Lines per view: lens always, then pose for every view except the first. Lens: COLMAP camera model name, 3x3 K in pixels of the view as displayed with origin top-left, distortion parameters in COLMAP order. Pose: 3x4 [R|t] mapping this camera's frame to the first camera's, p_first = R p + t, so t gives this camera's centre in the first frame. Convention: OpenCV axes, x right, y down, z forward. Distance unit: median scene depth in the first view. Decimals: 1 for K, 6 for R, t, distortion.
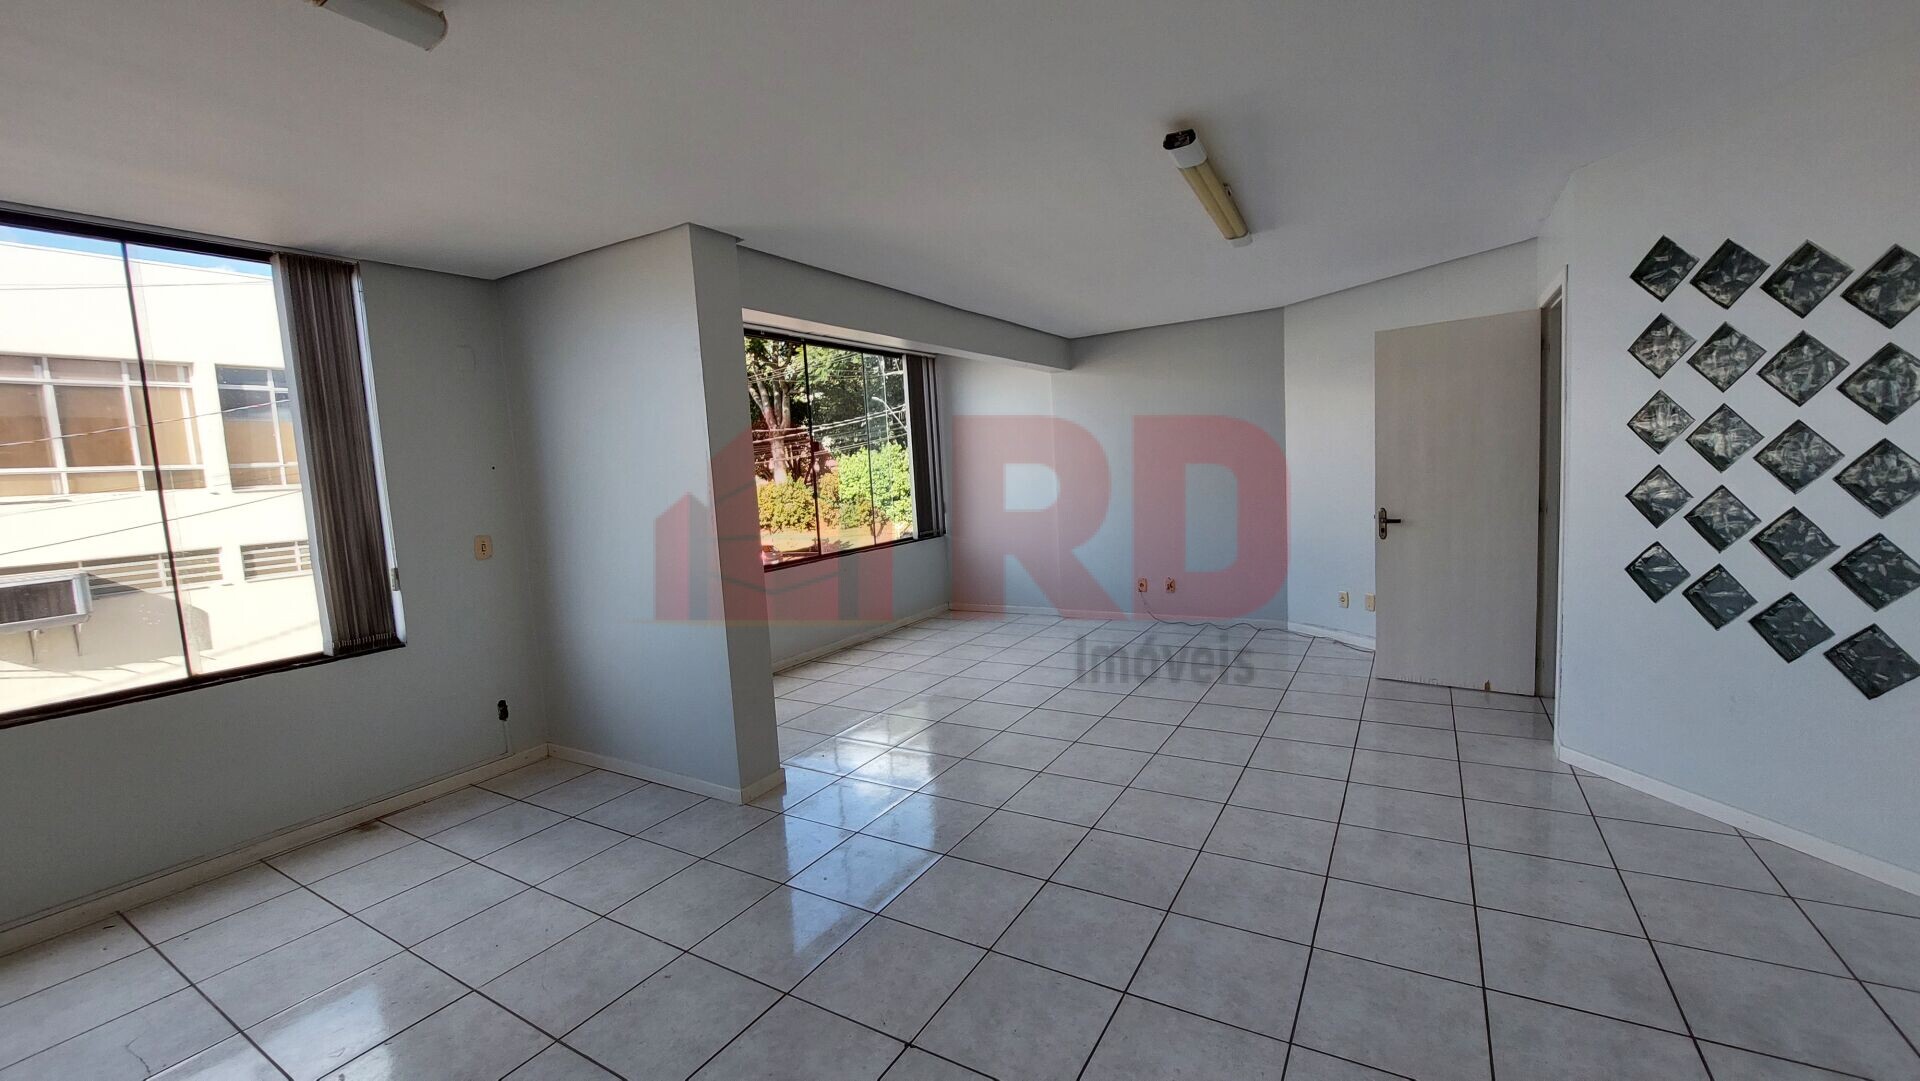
lens RADIAL K [[757.9, 0, 957.4], [0, 757.9, 537.0], [0, 0, 1]] dist [-0.001902, -0.000004]
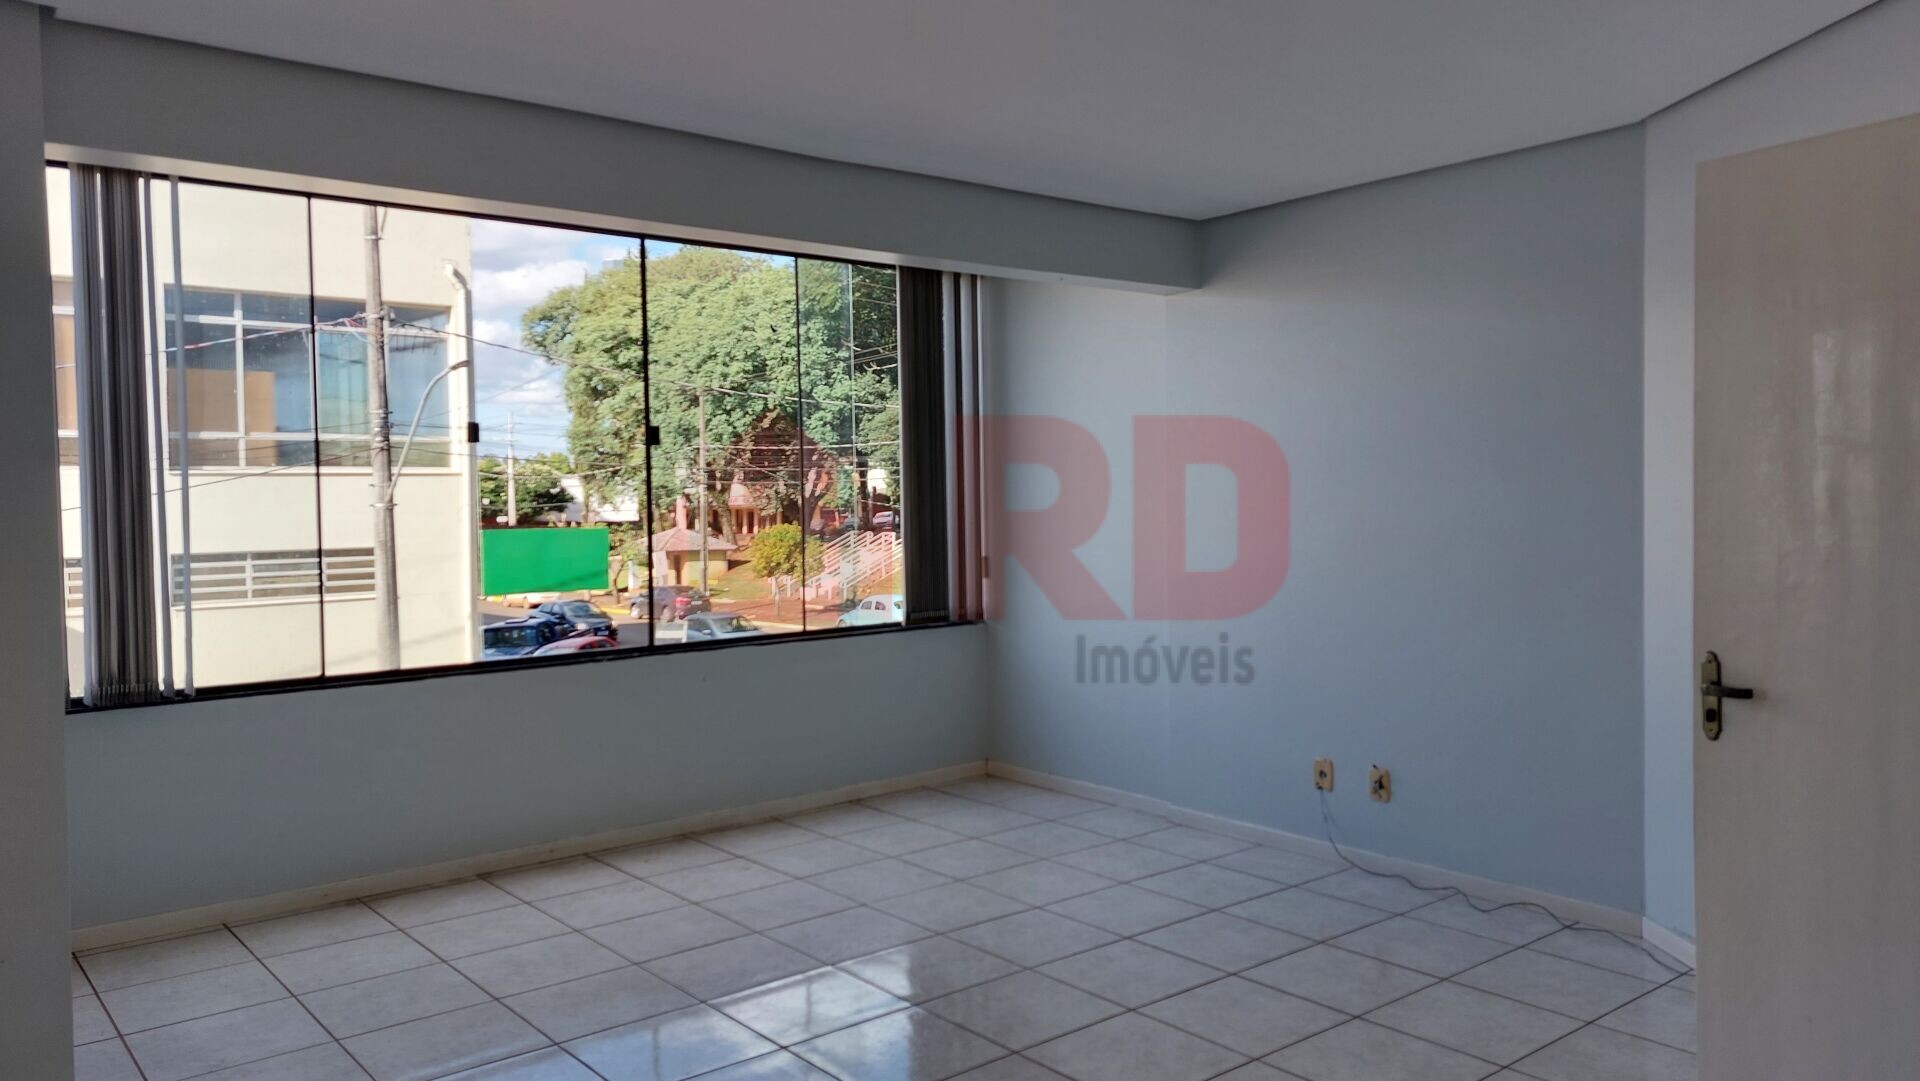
lens RADIAL K [[1358.0, 0, 962.7], [0, 1358.0, 545.5], [0, 0, 1]] dist [0.076875, 0.000091]
pose [[0.946093, 0.059164, -0.318445, 0.252888], [-0.072549, 0.996904, -0.030328, -0.025202], [0.315665, 0.051796, 0.947456, 0.156022]]
